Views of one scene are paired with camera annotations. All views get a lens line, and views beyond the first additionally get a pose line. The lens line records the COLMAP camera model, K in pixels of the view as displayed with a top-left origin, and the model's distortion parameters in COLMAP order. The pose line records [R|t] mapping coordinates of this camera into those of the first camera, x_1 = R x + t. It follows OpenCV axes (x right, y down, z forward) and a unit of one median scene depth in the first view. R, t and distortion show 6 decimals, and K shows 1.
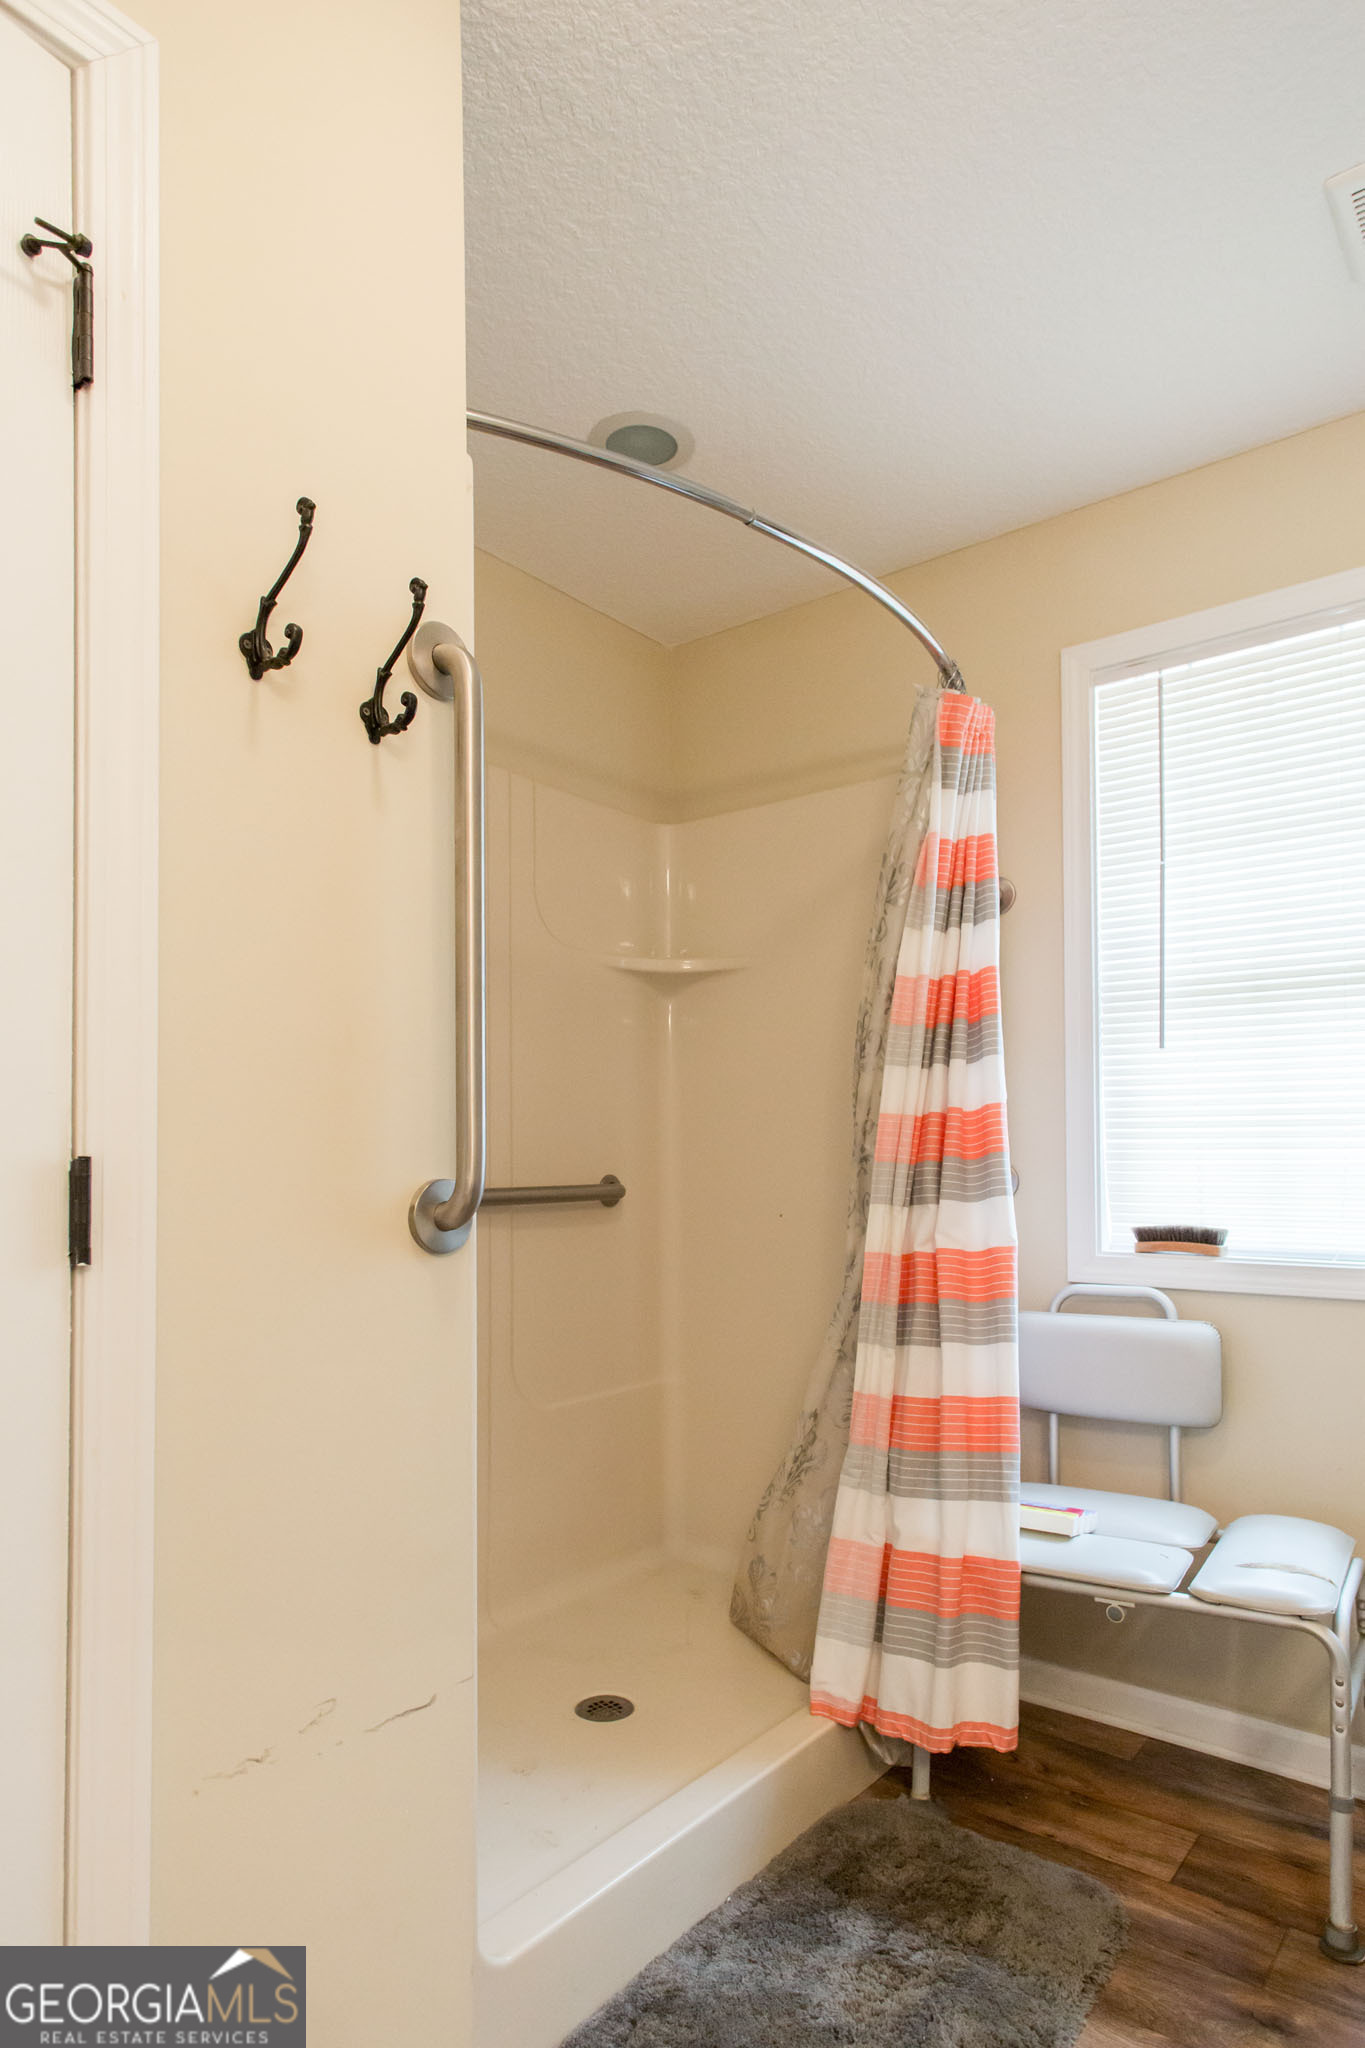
lens RADIAL K [[1209.9, 0, 683.6], [0, 1209.9, 1135.3], [0, 0, 1]] dist [0.019886, -0.000506]
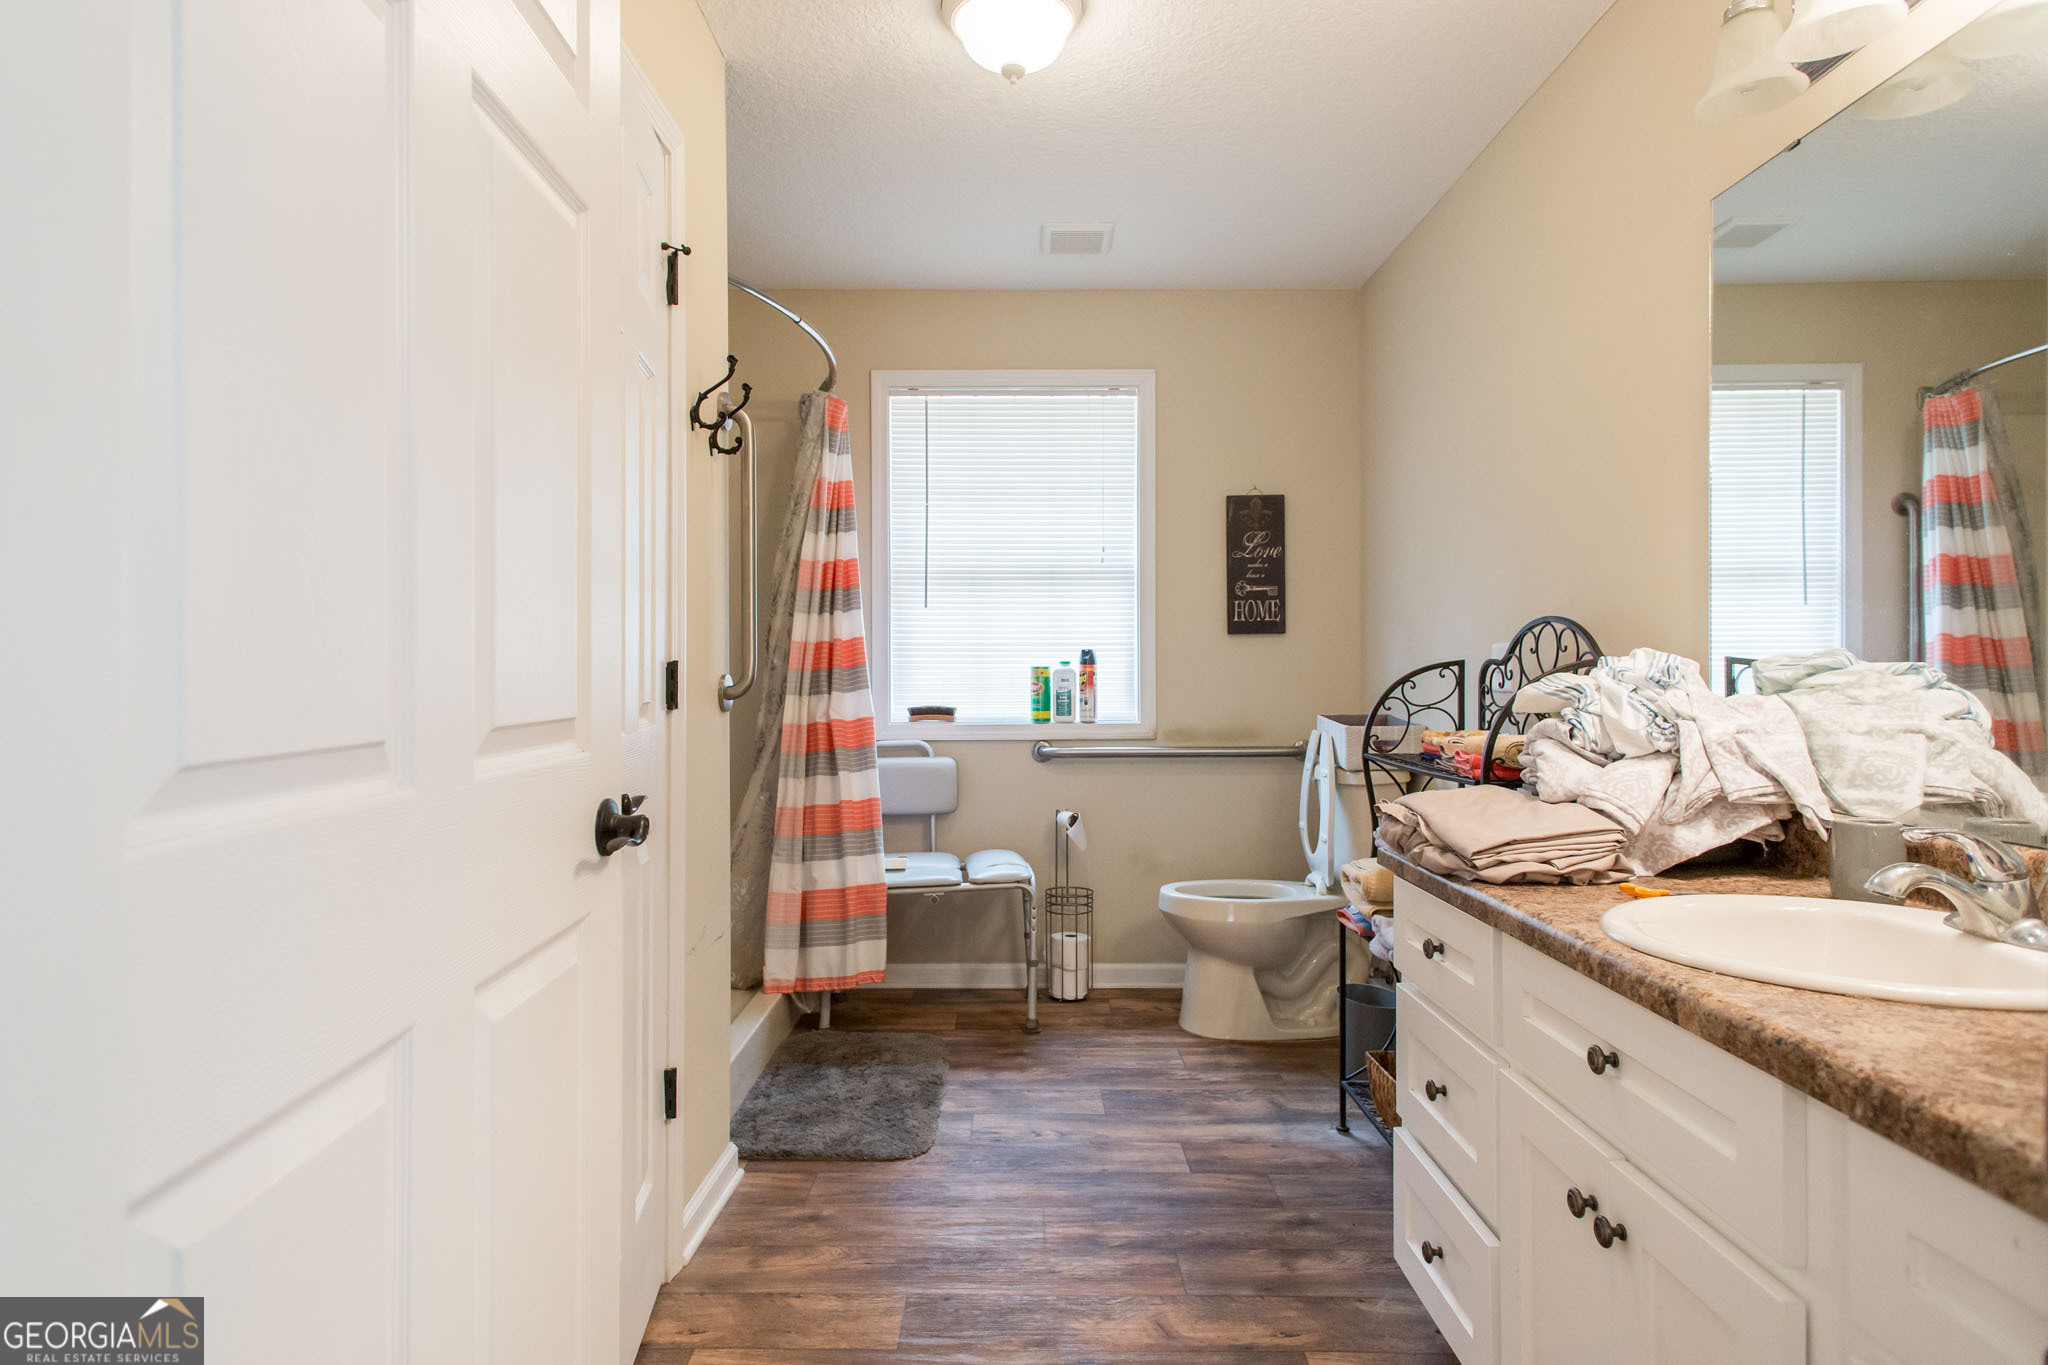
lens RADIAL K [[1182.4, 0, 1024.0], [0, 1182.4, 682.5], [0, 0, 1]] dist [0.001114, 0.000110]
pose [[0.783642, -0.002773, 0.621207, -0.621400], [-0.013299, 0.999686, 0.021238, 0.000478], [-0.621071, -0.024905, 0.783359, -0.497493]]
